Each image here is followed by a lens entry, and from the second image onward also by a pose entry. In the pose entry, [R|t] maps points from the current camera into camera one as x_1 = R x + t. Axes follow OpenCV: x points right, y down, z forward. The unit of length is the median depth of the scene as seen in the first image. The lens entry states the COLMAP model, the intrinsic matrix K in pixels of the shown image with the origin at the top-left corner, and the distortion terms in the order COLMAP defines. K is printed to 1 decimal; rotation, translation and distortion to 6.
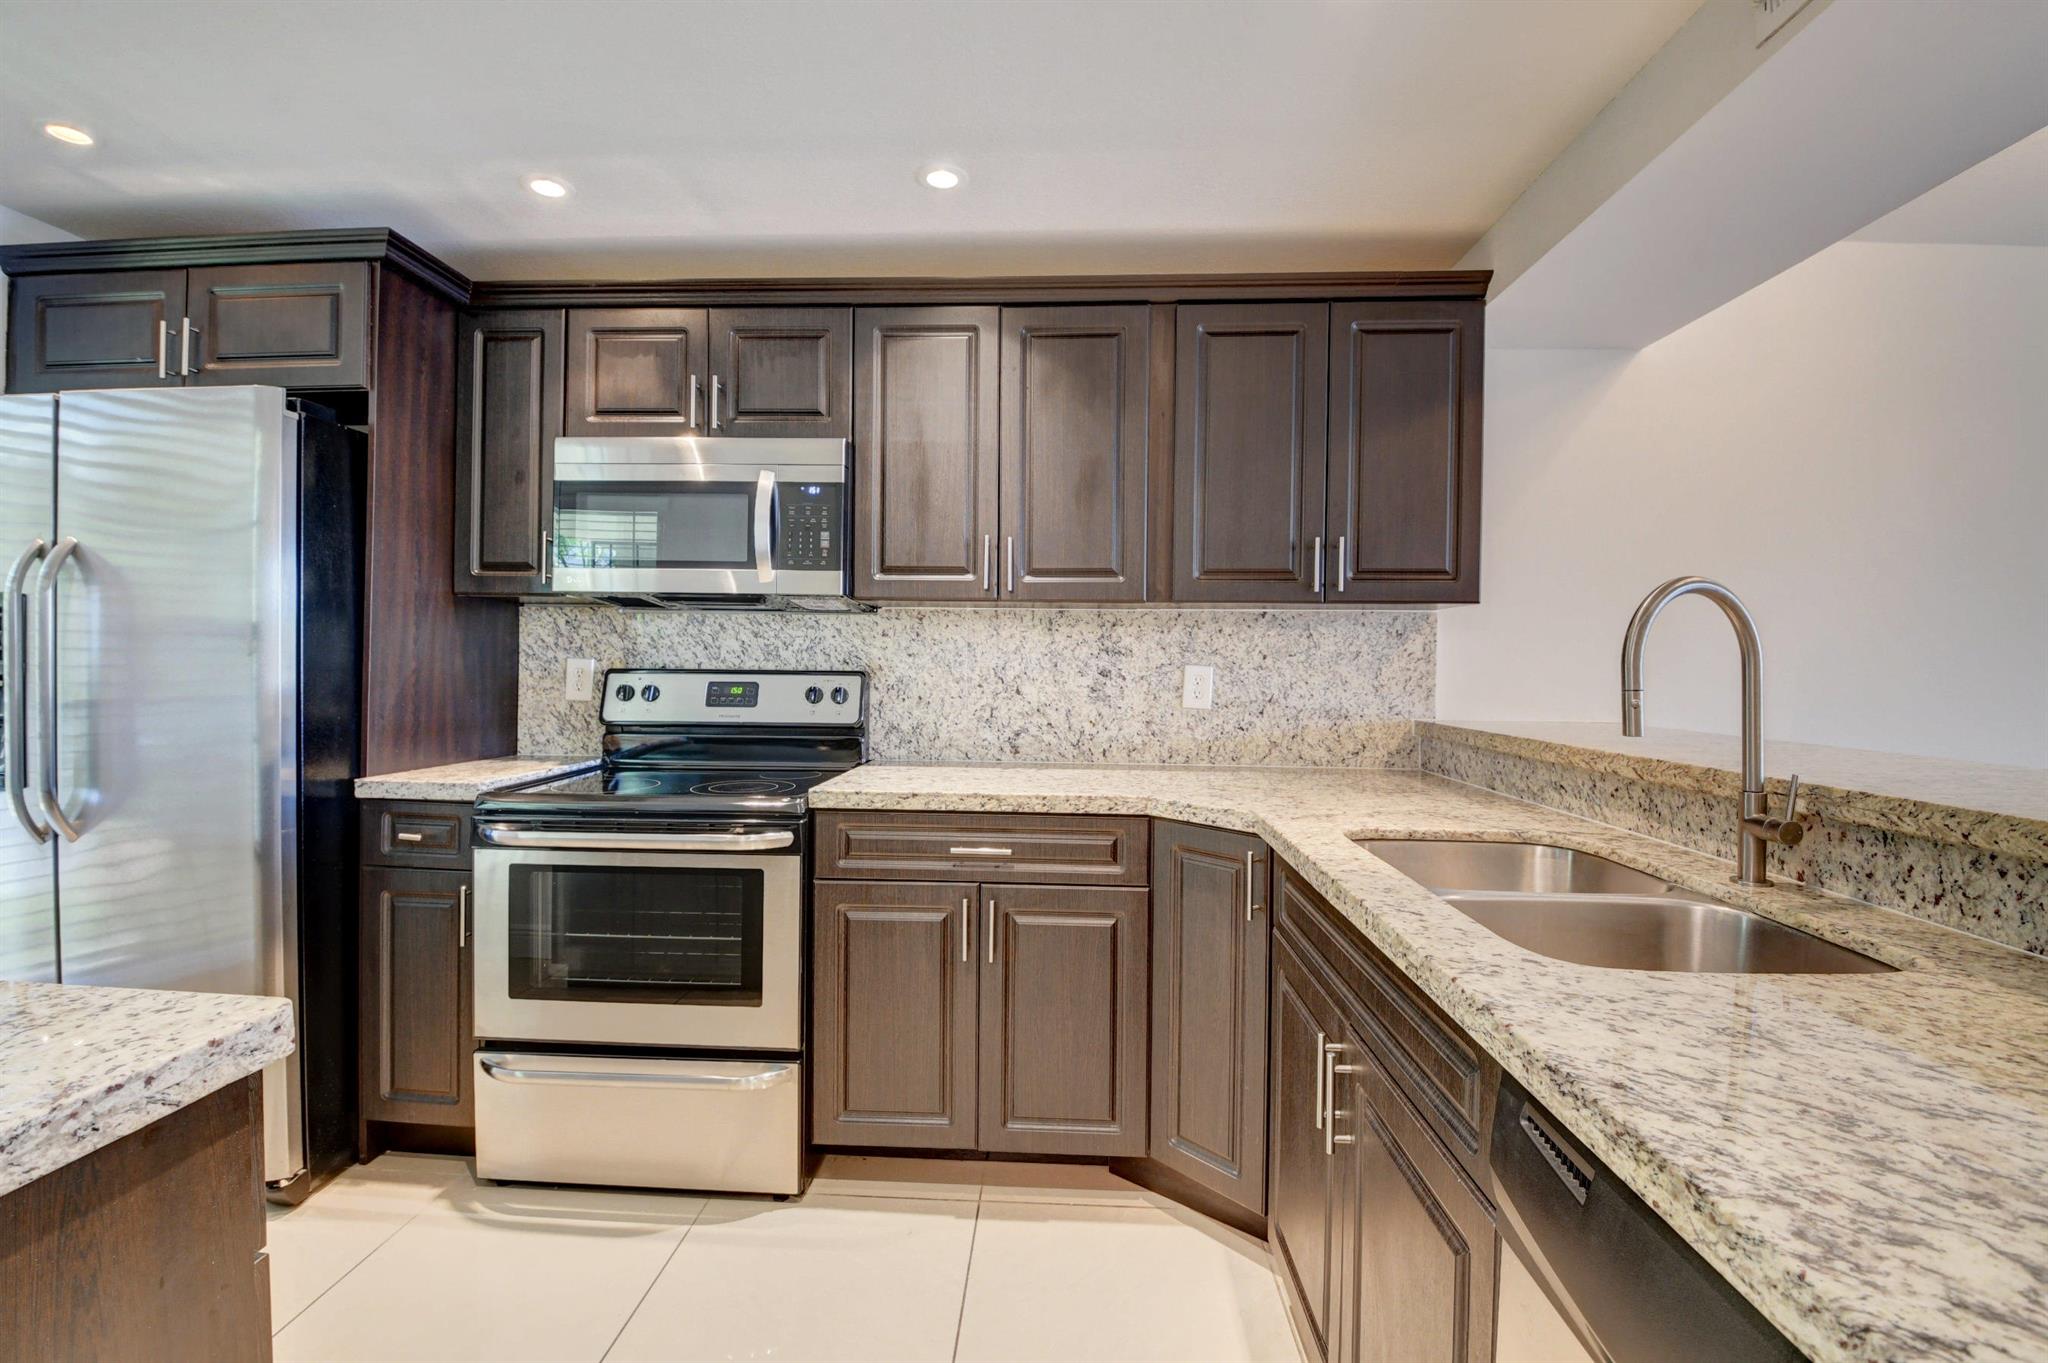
lens RADIAL K [[895.1, 0, 1017.5], [0, 895.1, 671.8], [0, 0, 1]] dist [0.025218, -0.030598]
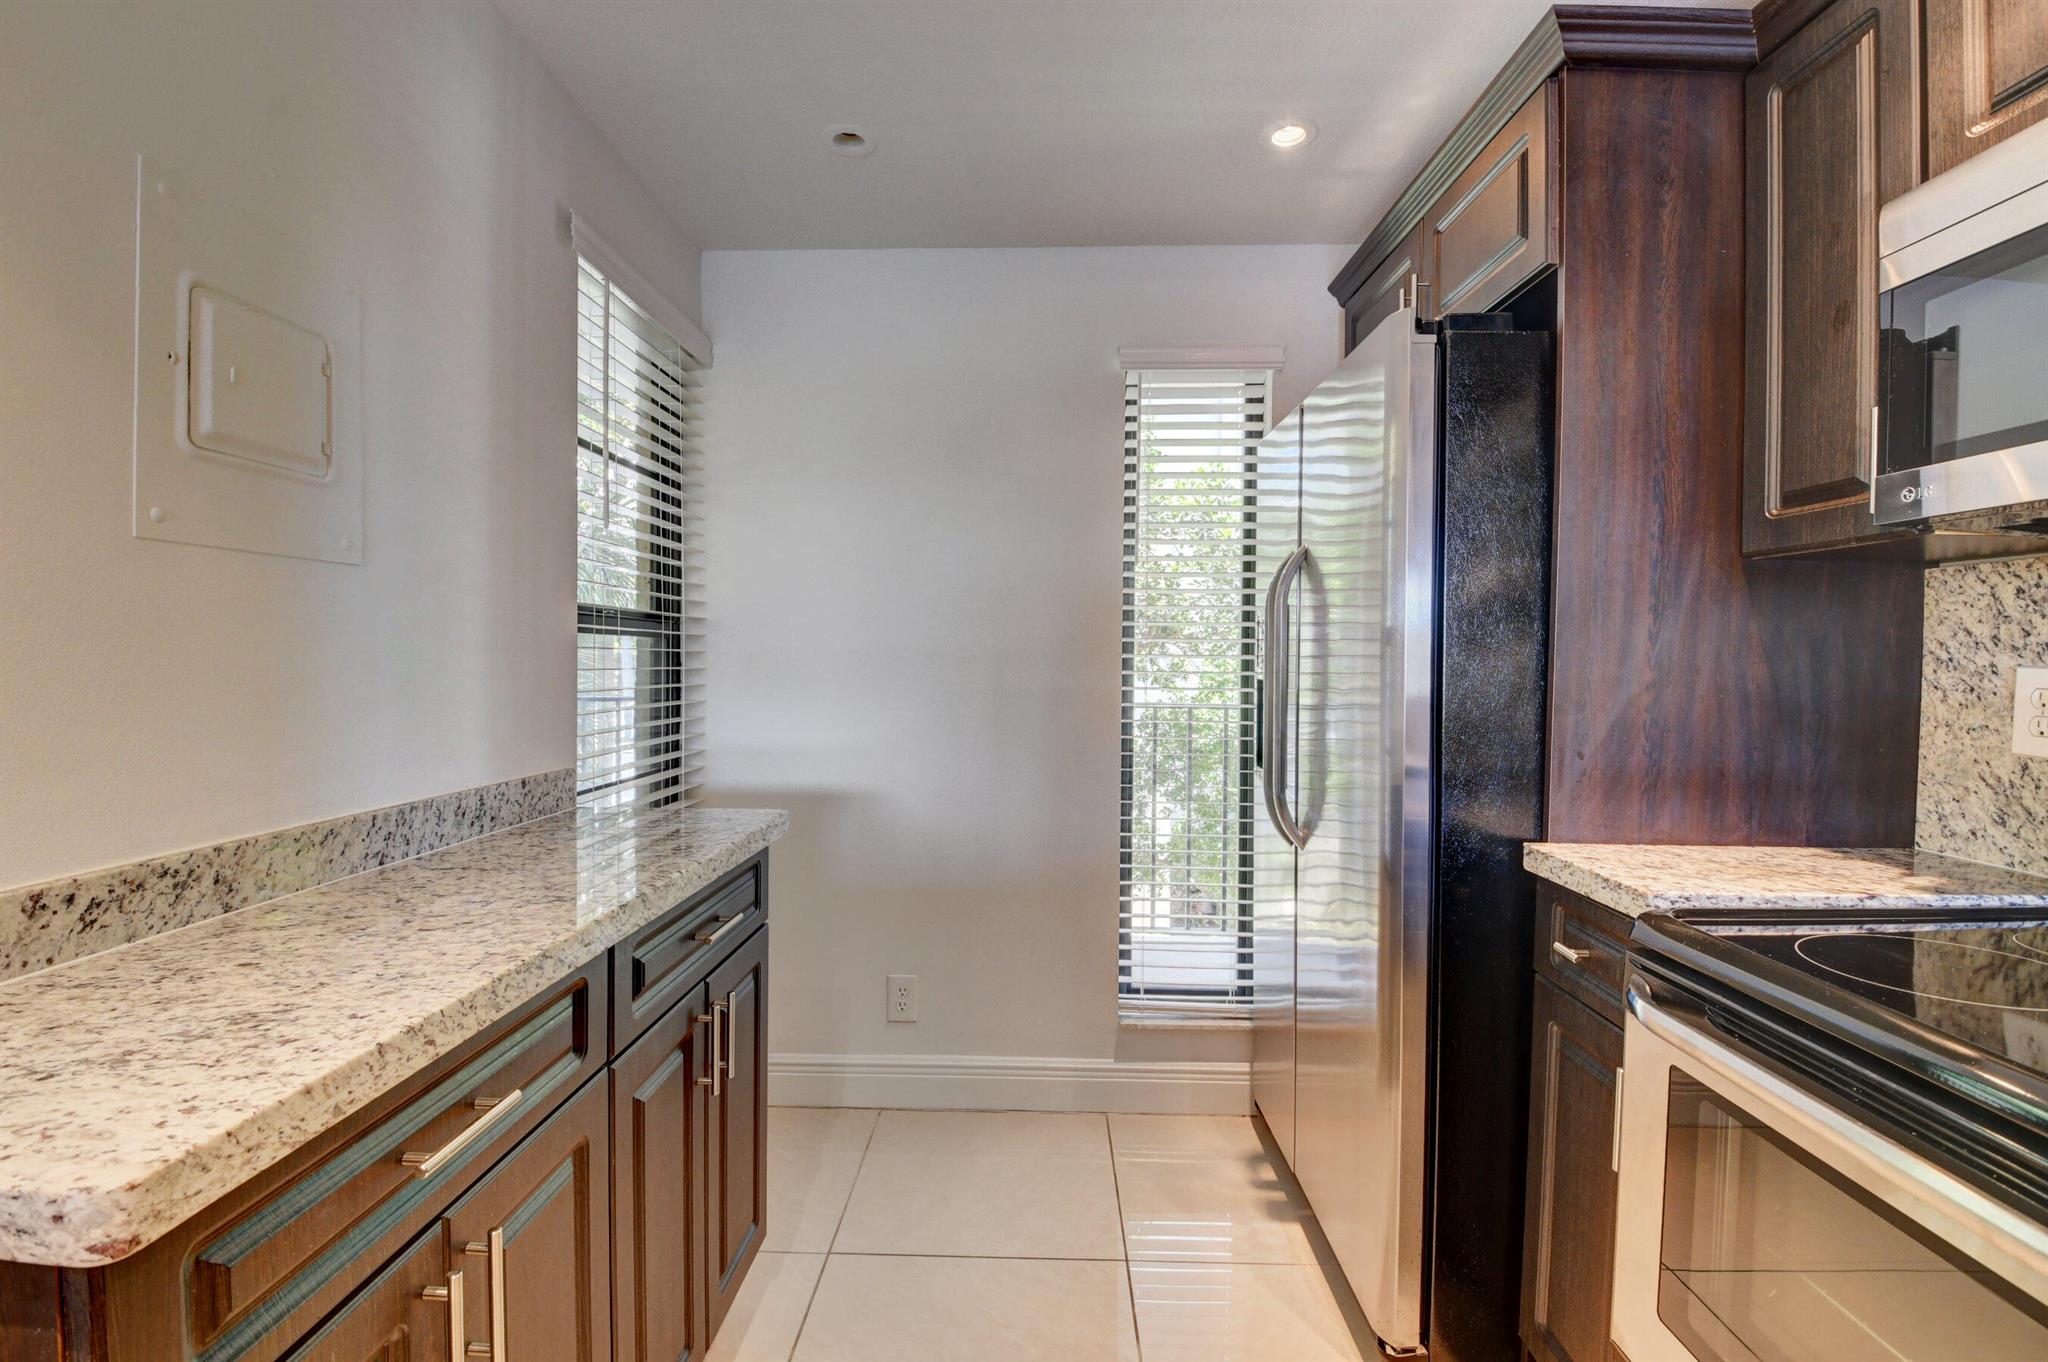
lens RADIAL K [[912.4, 0, 1021.0], [0, 912.4, 670.5], [0, 0, 1]] dist [-0.025086, -0.000677]
pose [[0.025638, 0.003734, -0.999664, -0.047826], [-0.018552, 0.999823, 0.003259, -0.005136], [0.999499, 0.018463, 0.025703, 0.472528]]
